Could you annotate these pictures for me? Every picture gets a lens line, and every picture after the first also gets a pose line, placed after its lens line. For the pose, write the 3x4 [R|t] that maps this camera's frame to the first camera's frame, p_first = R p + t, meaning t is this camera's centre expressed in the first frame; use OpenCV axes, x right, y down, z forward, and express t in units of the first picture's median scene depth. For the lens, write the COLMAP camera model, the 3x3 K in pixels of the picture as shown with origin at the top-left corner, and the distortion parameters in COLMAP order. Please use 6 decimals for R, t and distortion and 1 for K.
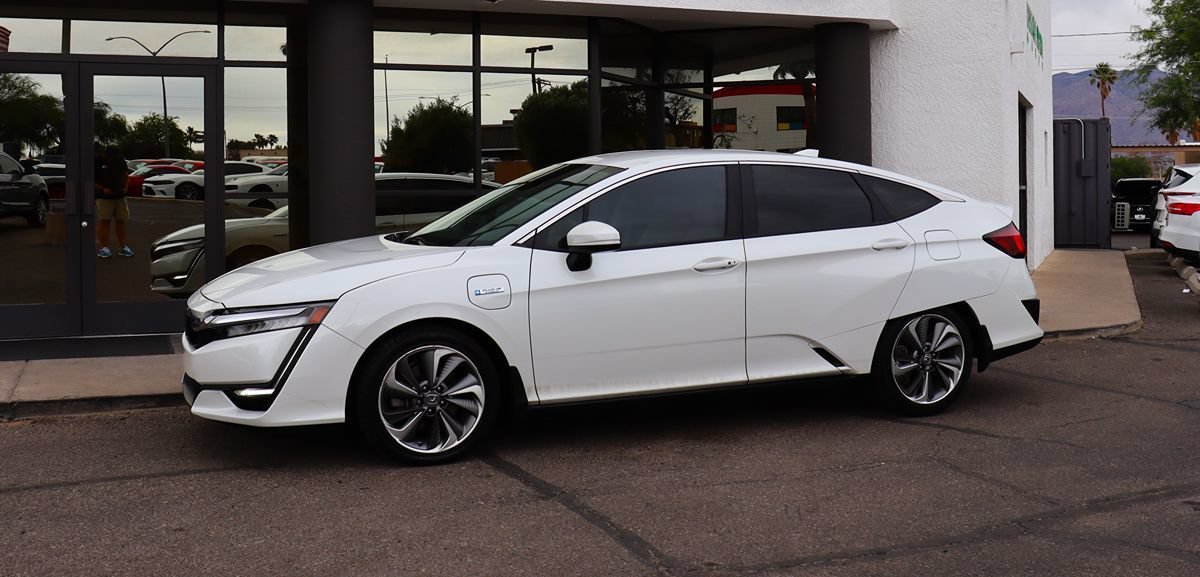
lens RADIAL K [[1241.1, 0, 600.6], [0, 1241.1, 191.1], [0, 0, 1]] dist [-0.153137, 0.036130]
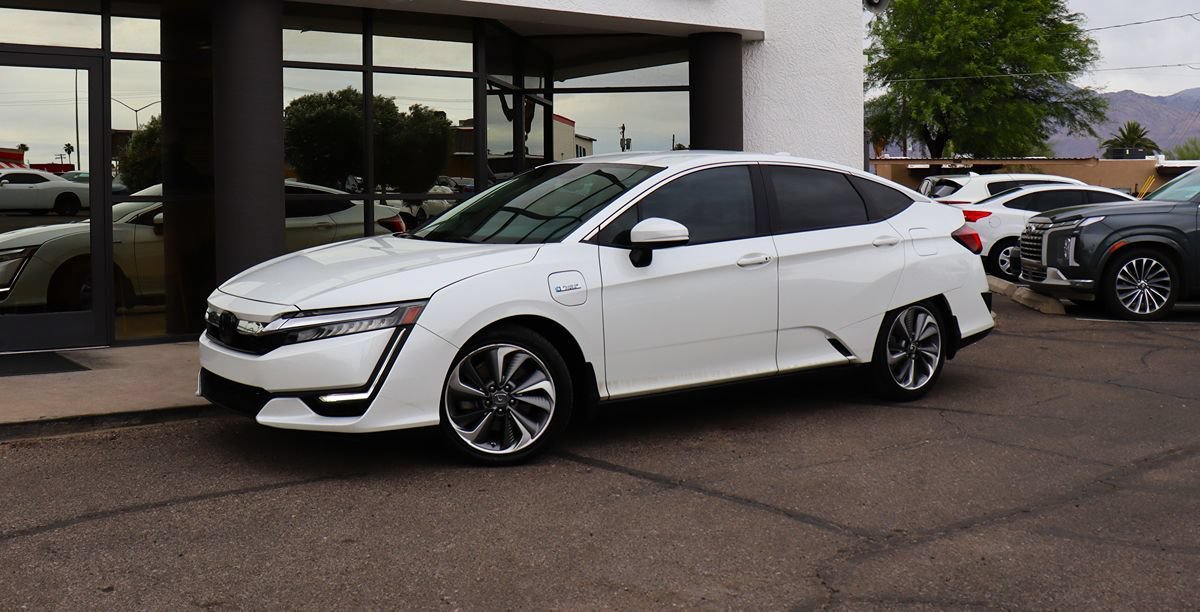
lens RADIAL K [[1260.0, 0, 598.7], [0, 1260.0, 221.6], [0, 0, 1]] dist [-0.147416, 0.000270]
pose [[0.967934, -0.002611, 0.251190, -0.288750], [-0.000898, 0.999904, 0.013852, 0.012217], [-0.251202, -0.013633, 0.967839, 0.012466]]
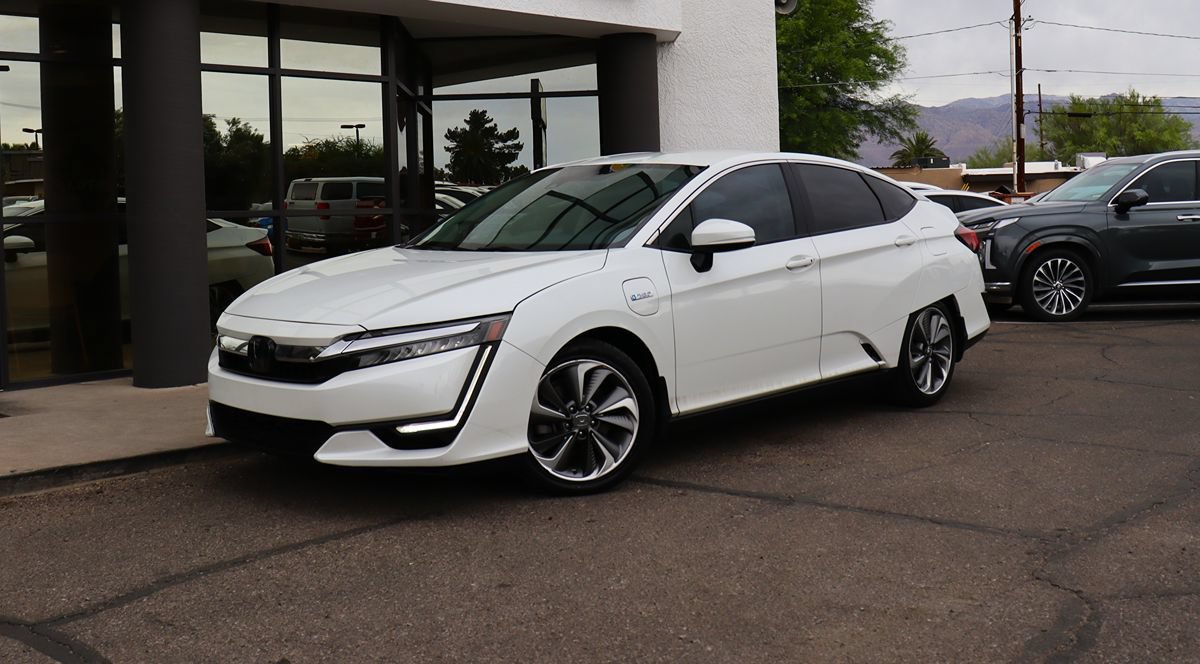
lens RADIAL K [[1323.6, 0, 599.3], [0, 1323.6, 219.0], [0, 0, 1]] dist [-0.148973, 0.003995]
pose [[0.907354, -0.019301, 0.419924, -0.475333], [0.022886, 0.999732, -0.003500, 0.024079], [-0.419744, 0.012787, 0.907552, 0.113007]]
